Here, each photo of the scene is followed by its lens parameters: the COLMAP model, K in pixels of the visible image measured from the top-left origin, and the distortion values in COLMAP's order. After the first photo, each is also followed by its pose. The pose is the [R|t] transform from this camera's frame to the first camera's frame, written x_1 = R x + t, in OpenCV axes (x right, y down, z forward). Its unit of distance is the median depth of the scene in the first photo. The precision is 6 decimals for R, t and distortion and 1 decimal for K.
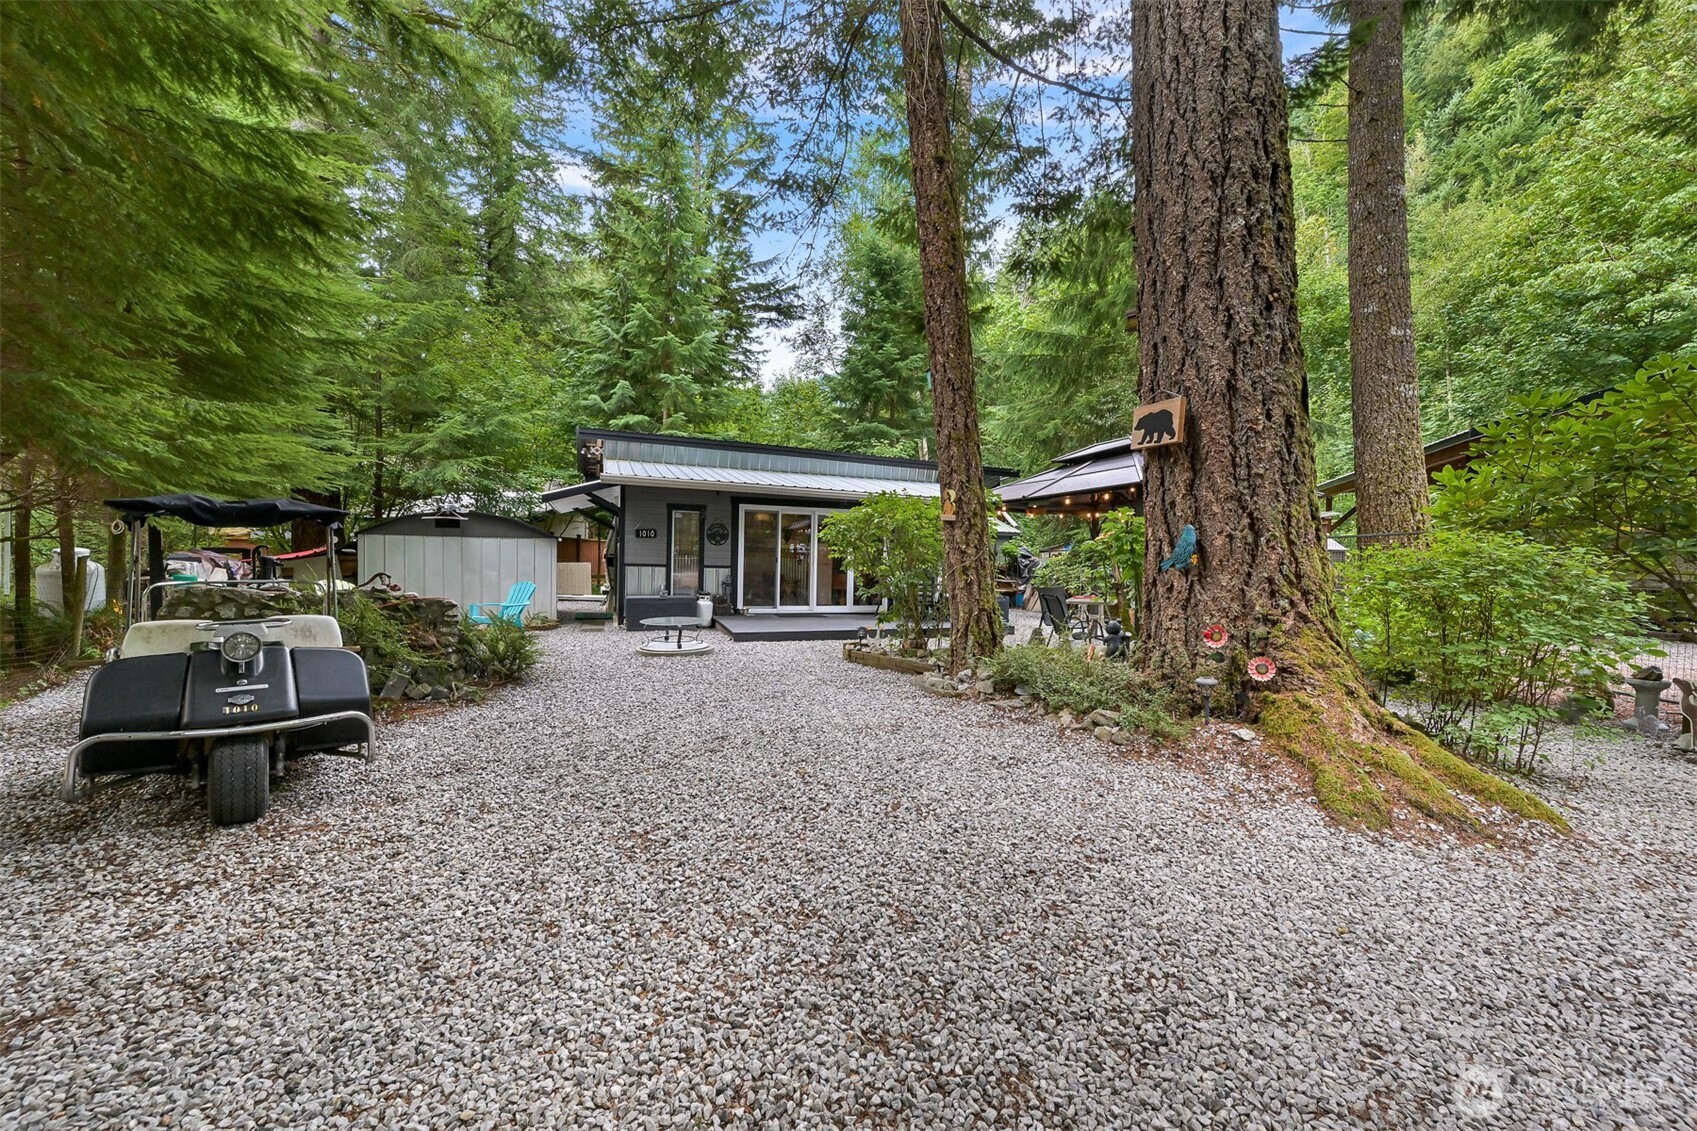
lens RADIAL K [[693.1, 0, 854.1], [0, 693.1, 569.0], [0, 0, 1]] dist [0.001875, 0.000133]
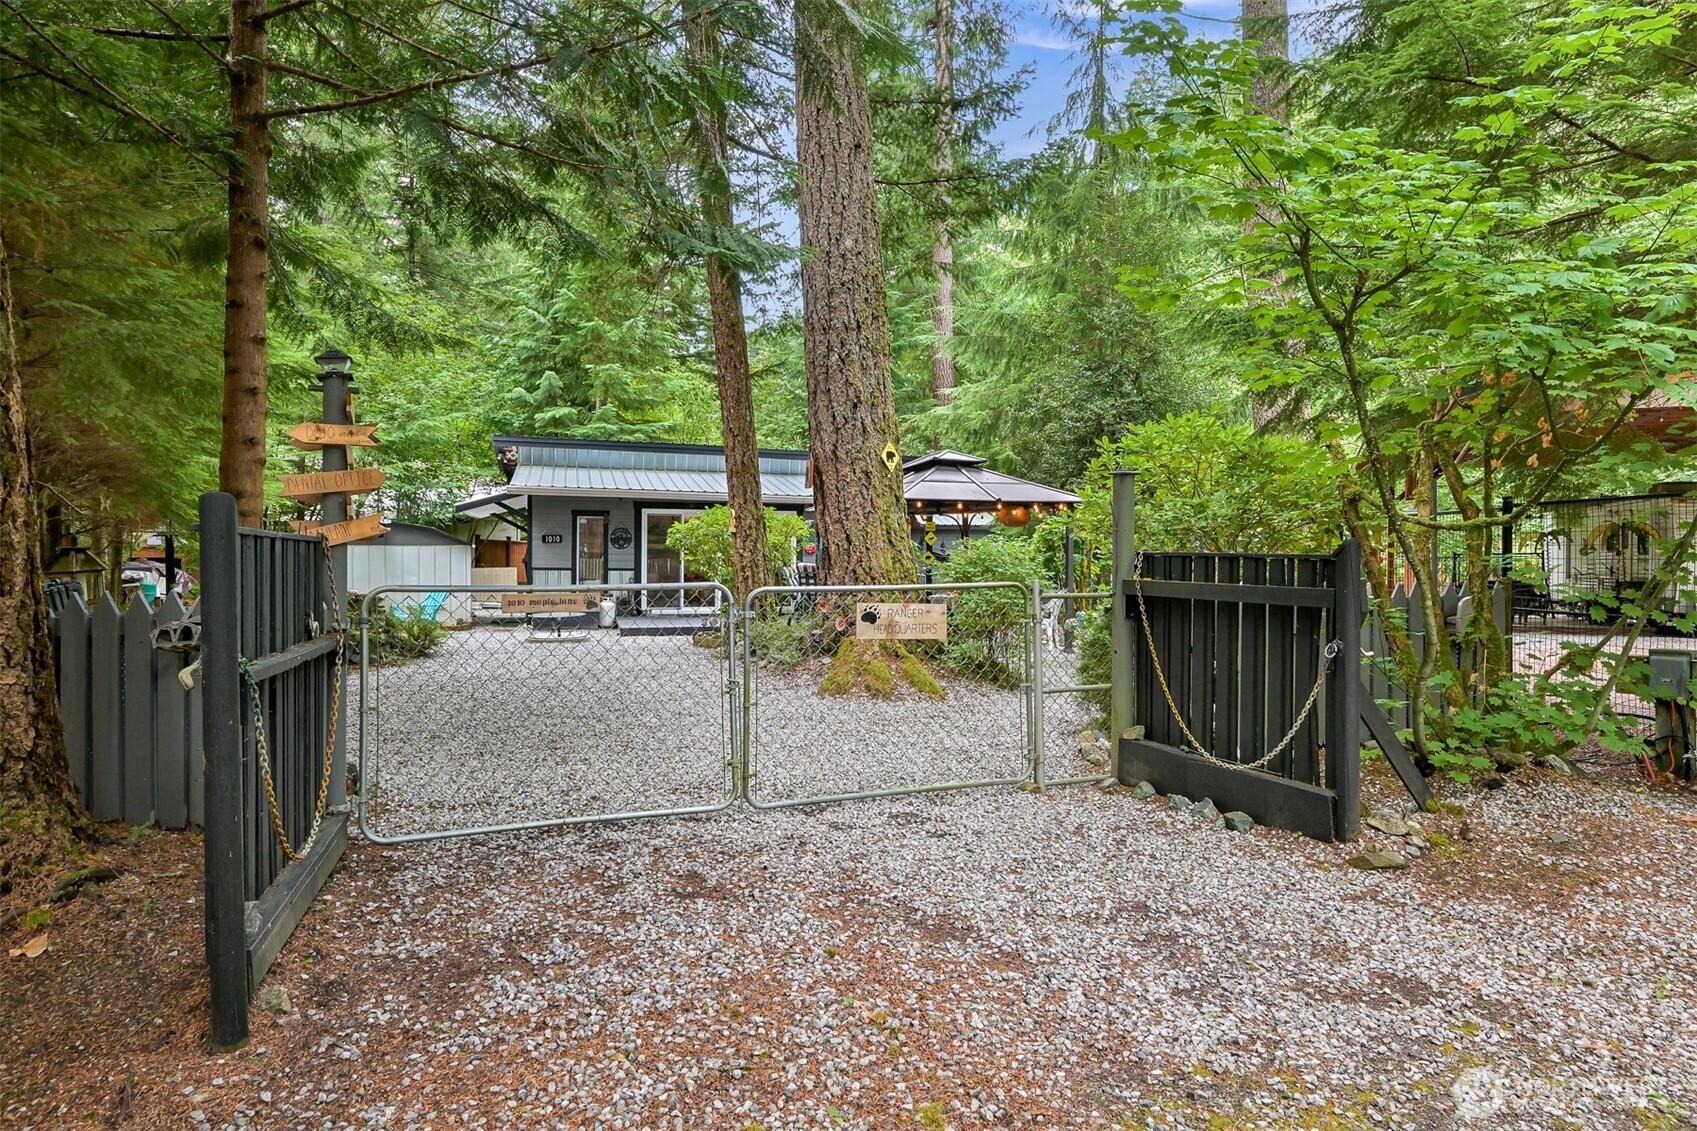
lens RADIAL K [[1001.1, 0, 845.1], [0, 1001.1, 565.4], [0, 0, 1]] dist [0.001836, -0.000148]
pose [[0.996696, -0.013284, -0.080134, 0.255252], [0.012629, 0.999883, -0.008664, 0.007480], [0.080240, 0.007624, 0.996746, -0.465131]]
